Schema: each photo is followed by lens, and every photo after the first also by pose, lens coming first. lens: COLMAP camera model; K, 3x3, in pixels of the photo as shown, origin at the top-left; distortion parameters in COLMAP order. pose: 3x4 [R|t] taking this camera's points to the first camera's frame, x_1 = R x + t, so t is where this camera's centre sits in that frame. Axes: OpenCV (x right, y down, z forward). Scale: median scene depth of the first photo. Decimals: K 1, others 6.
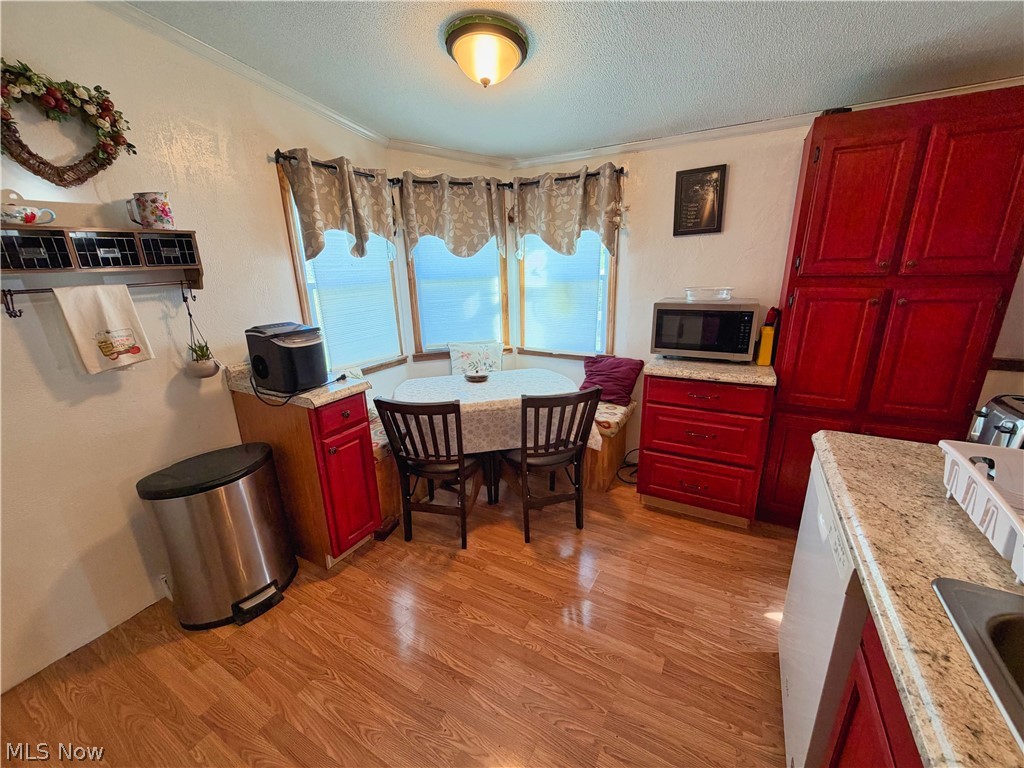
lens RADIAL K [[409.7, 0, 512.0], [0, 409.7, 385.5], [0, 0, 1]] dist [-0.000545, 0.000304]
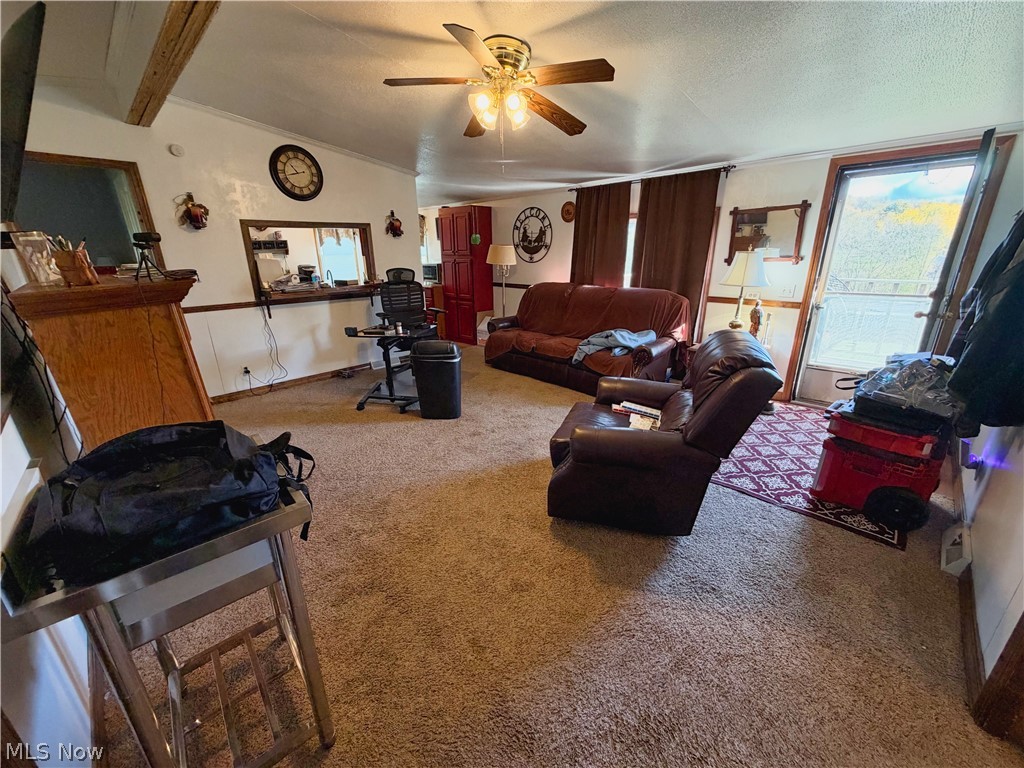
lens RADIAL K [[409.7, 0, 511.3], [0, 409.7, 391.1], [0, 0, 1]] dist [-0.000545, 0.000304]
pose [[0.966262, 0.098661, -0.237916, 2.695093], [-0.088253, 0.994631, 0.054038, 0.754702], [0.241970, -0.031218, 0.969781, -2.653134]]
